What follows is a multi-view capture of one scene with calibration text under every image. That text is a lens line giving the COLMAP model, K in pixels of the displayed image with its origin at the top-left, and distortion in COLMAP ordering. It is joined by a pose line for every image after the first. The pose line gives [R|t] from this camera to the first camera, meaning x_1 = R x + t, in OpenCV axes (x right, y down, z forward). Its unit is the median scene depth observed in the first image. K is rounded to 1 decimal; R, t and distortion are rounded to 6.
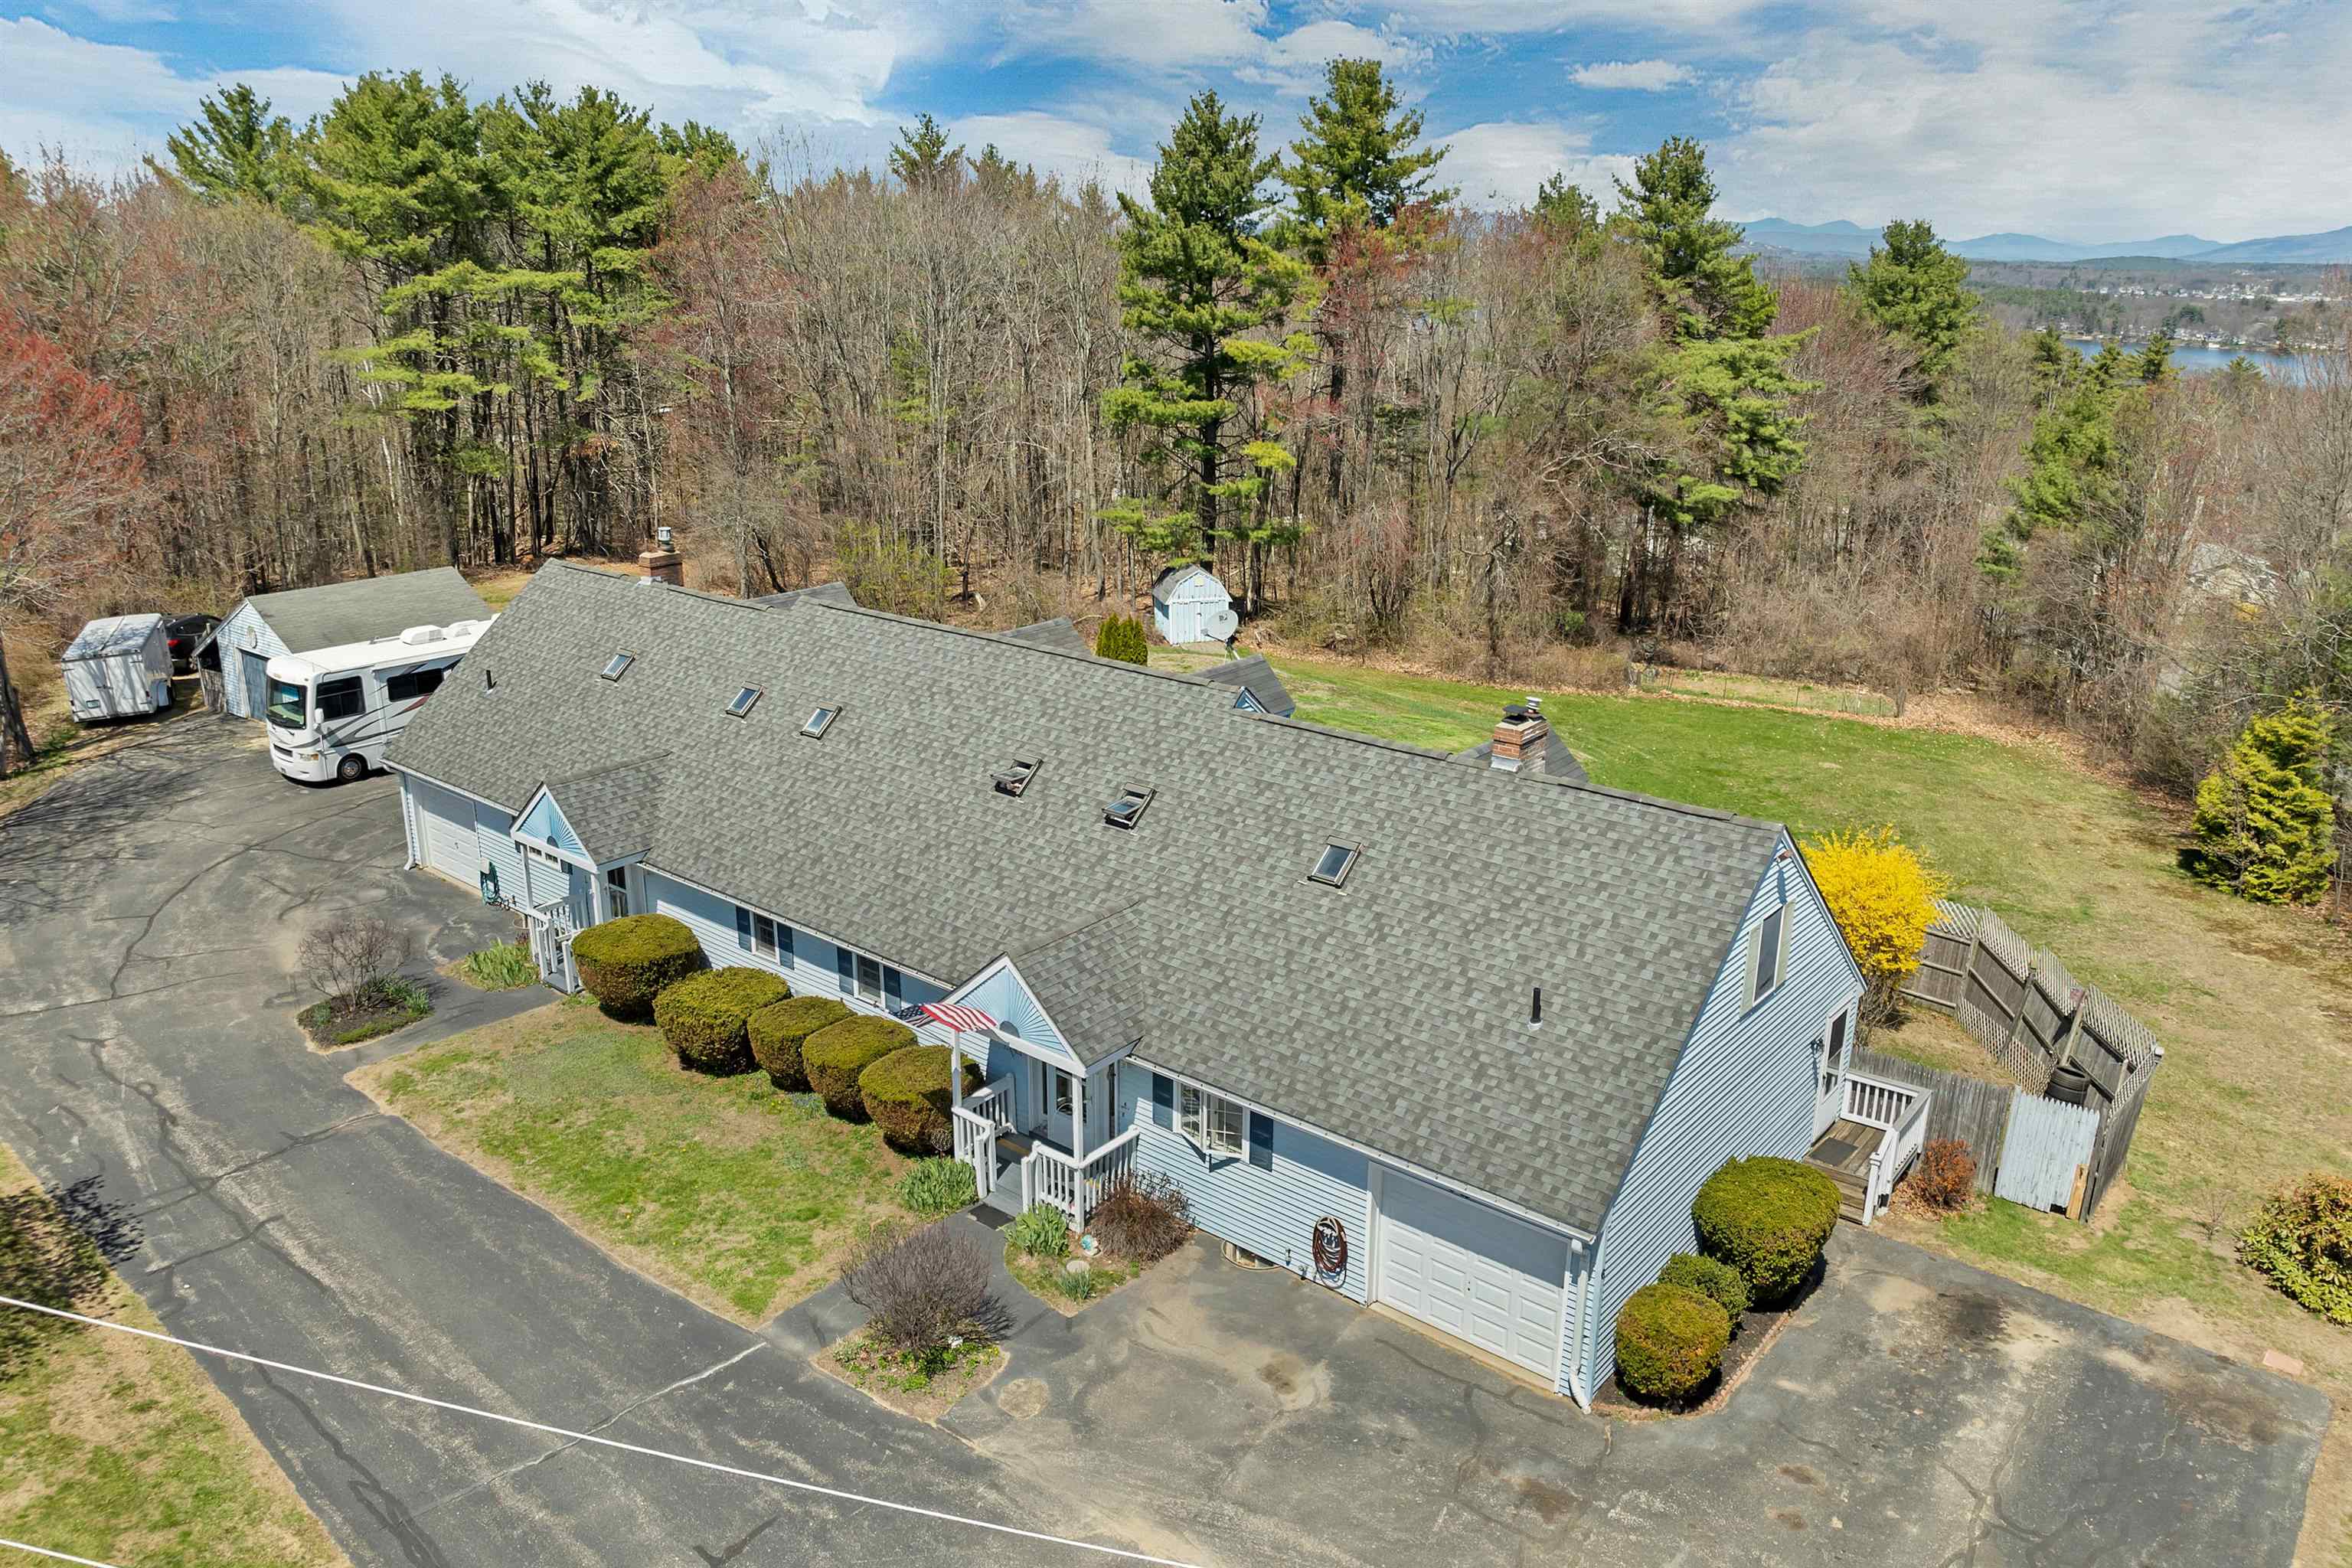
lens RADIAL K [[1716.3, 0, 1180.0], [0, 1716.3, 768.1], [0, 0, 1]] dist [-0.042142, 0.004023]
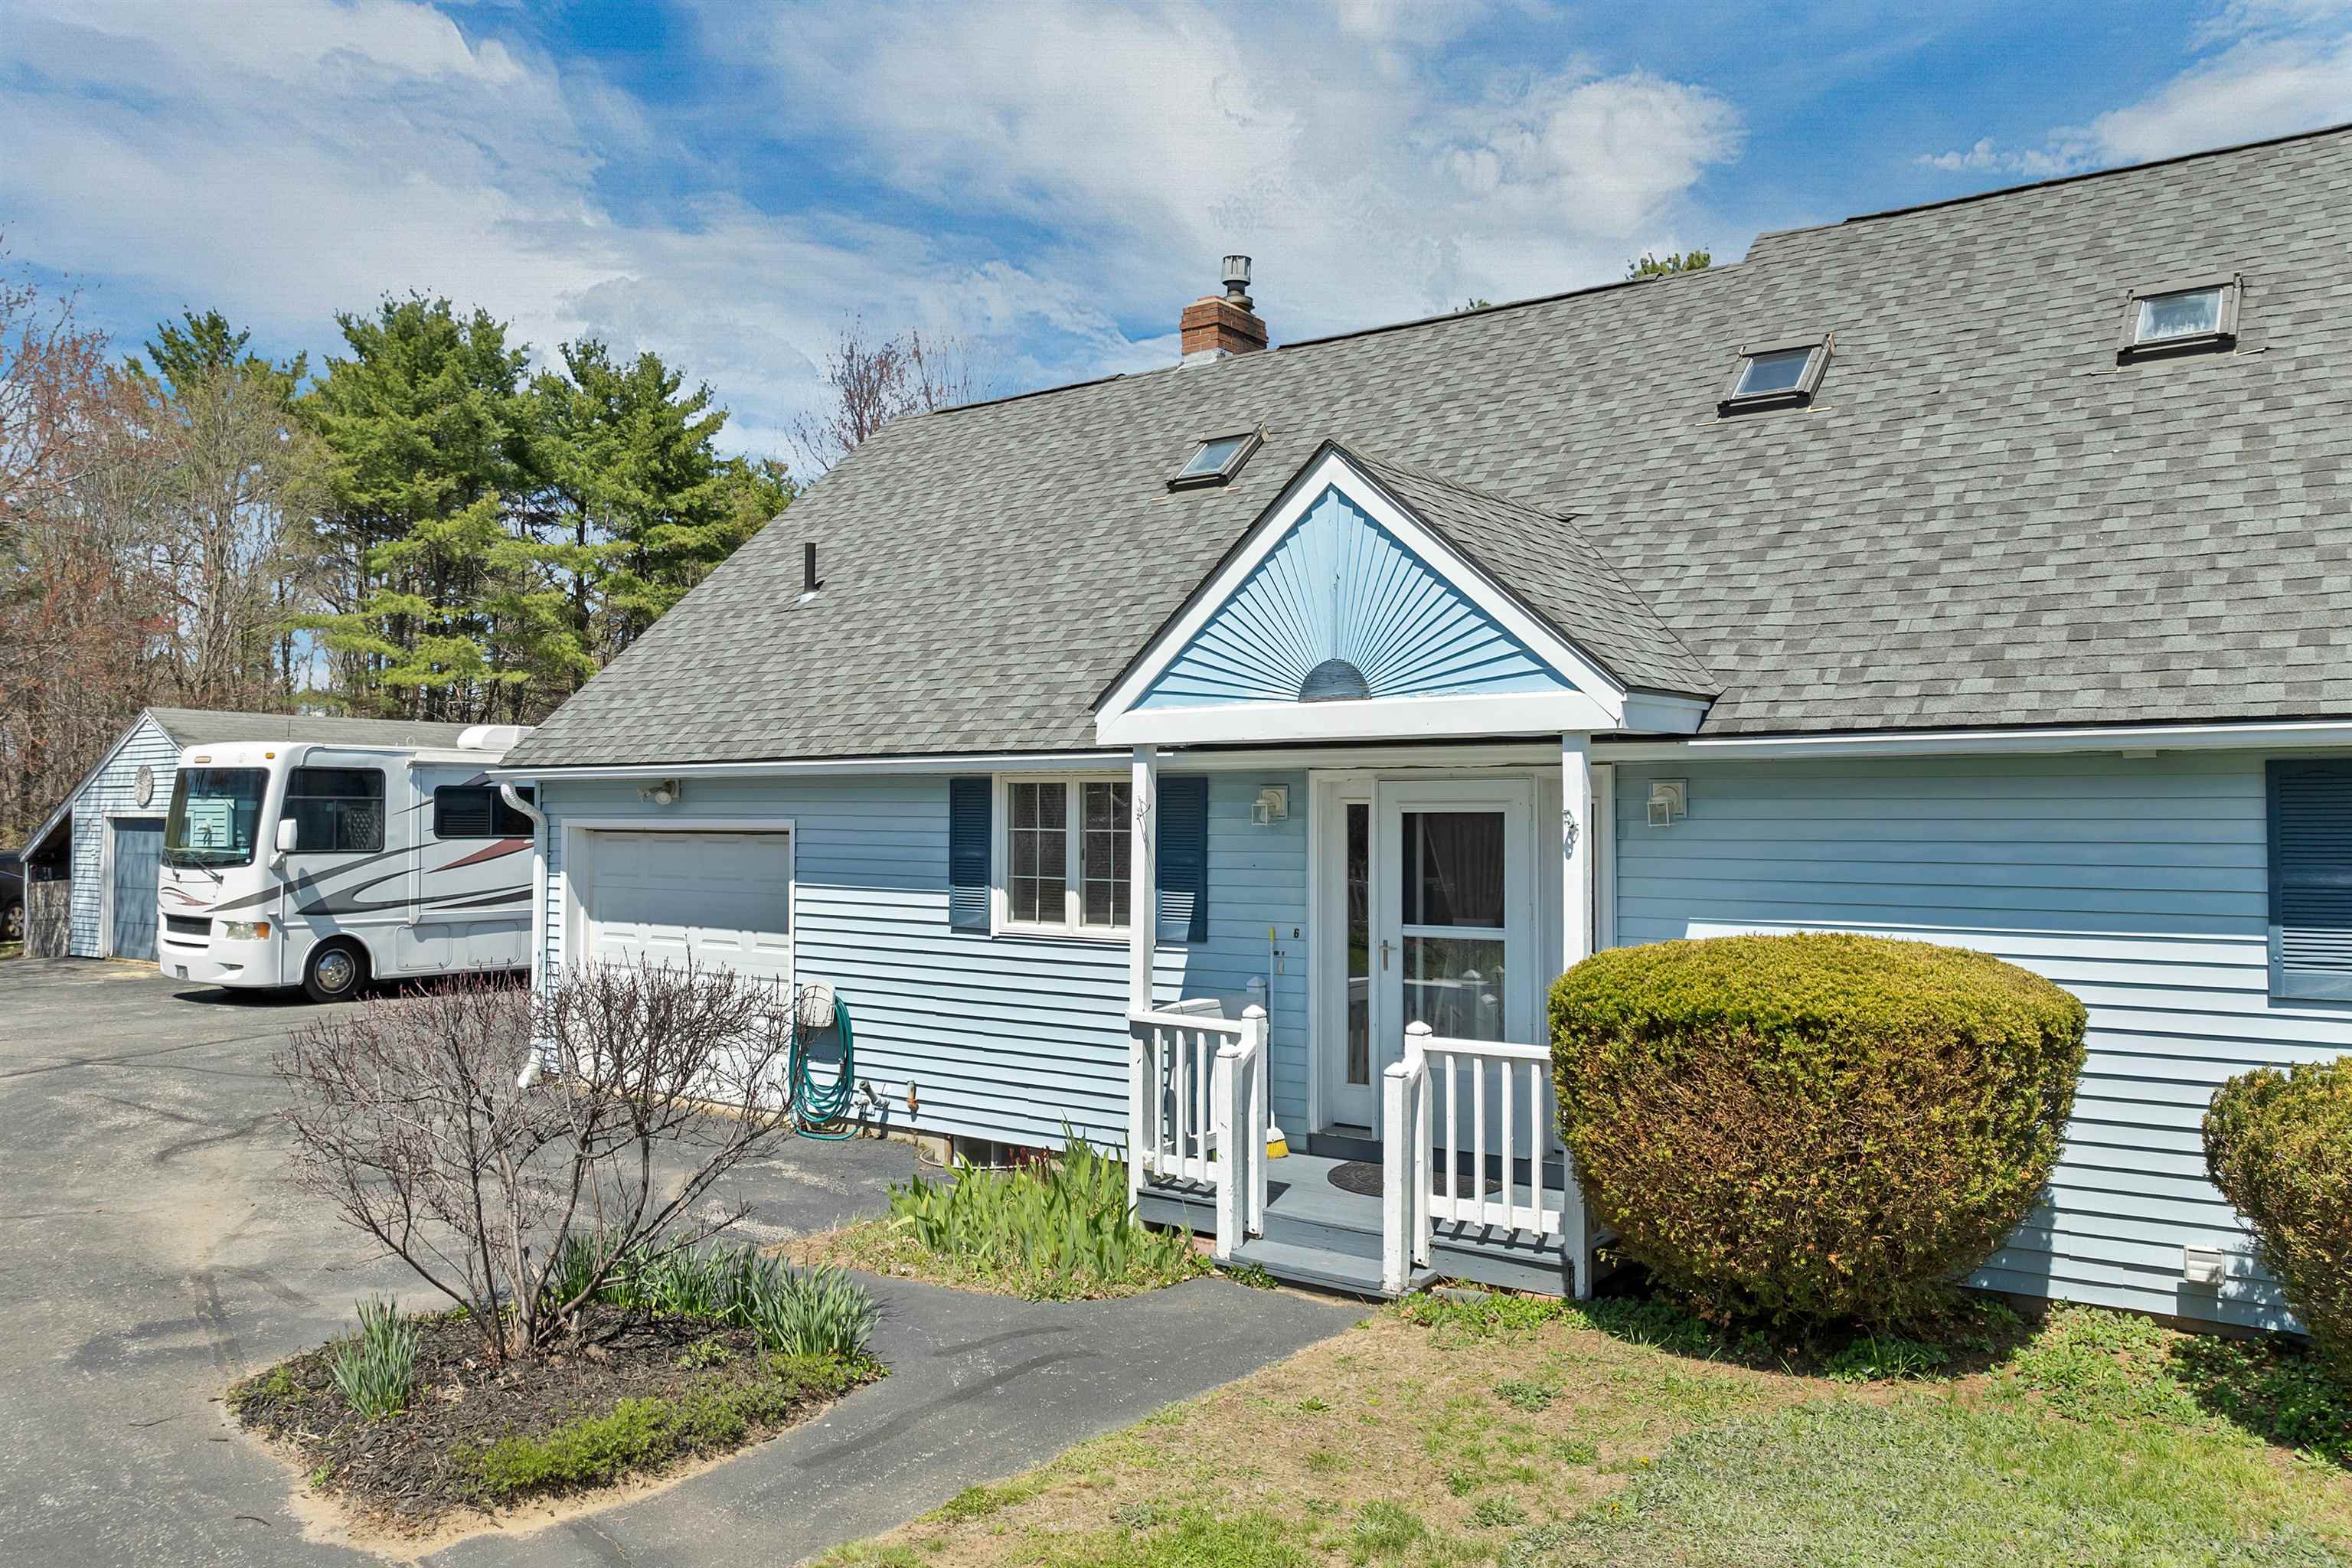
lens RADIAL K [[1716.3, 0, 1168.3], [0, 1716.3, 790.5], [0, 0, 1]] dist [-0.042142, 0.004023]
pose [[0.998130, 0.004449, 0.060960, -0.418244], [0.014667, 0.950777, -0.309530, 0.142264], [-0.059337, 0.309845, 0.948934, 0.770714]]
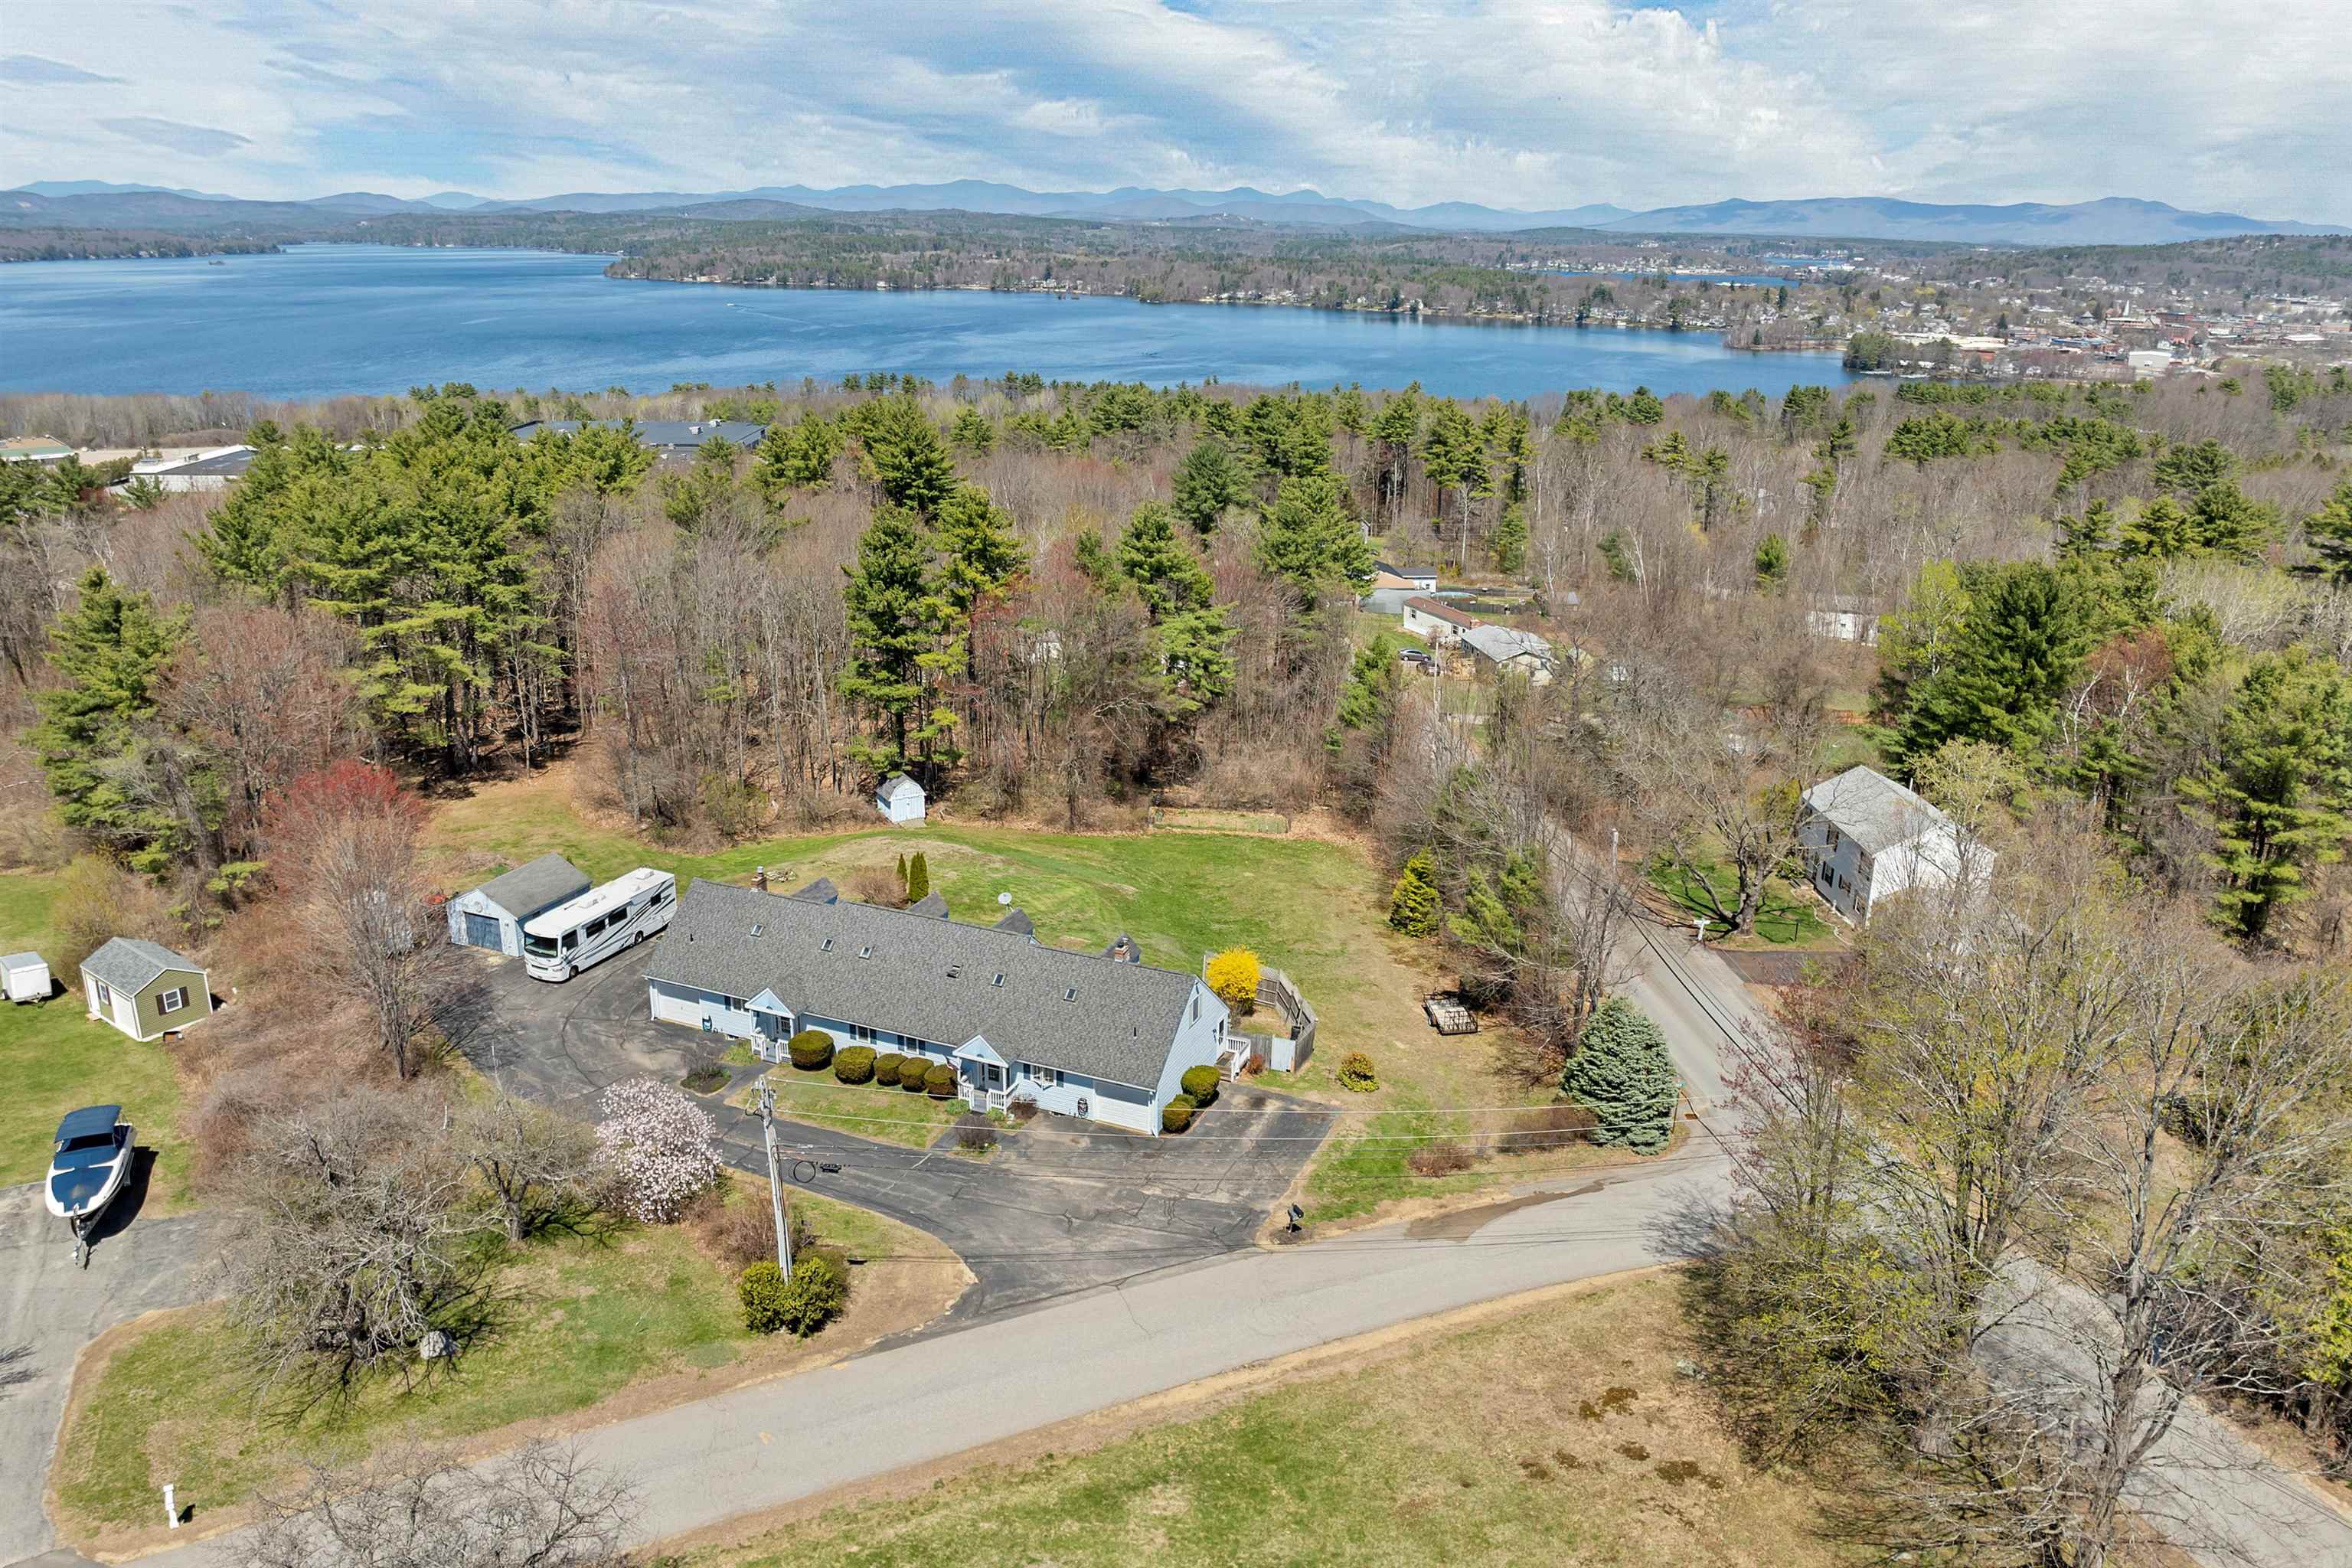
lens RADIAL K [[1716.3, 0, 1185.5], [0, 1716.3, 791.1], [0, 0, 1]] dist [-0.042142, 0.004023]
pose [[0.958679, -0.085279, 0.271408, -0.449570], [0.076793, 0.996172, 0.041753, -0.365277], [-0.273930, -0.019185, 0.961558, -1.792179]]
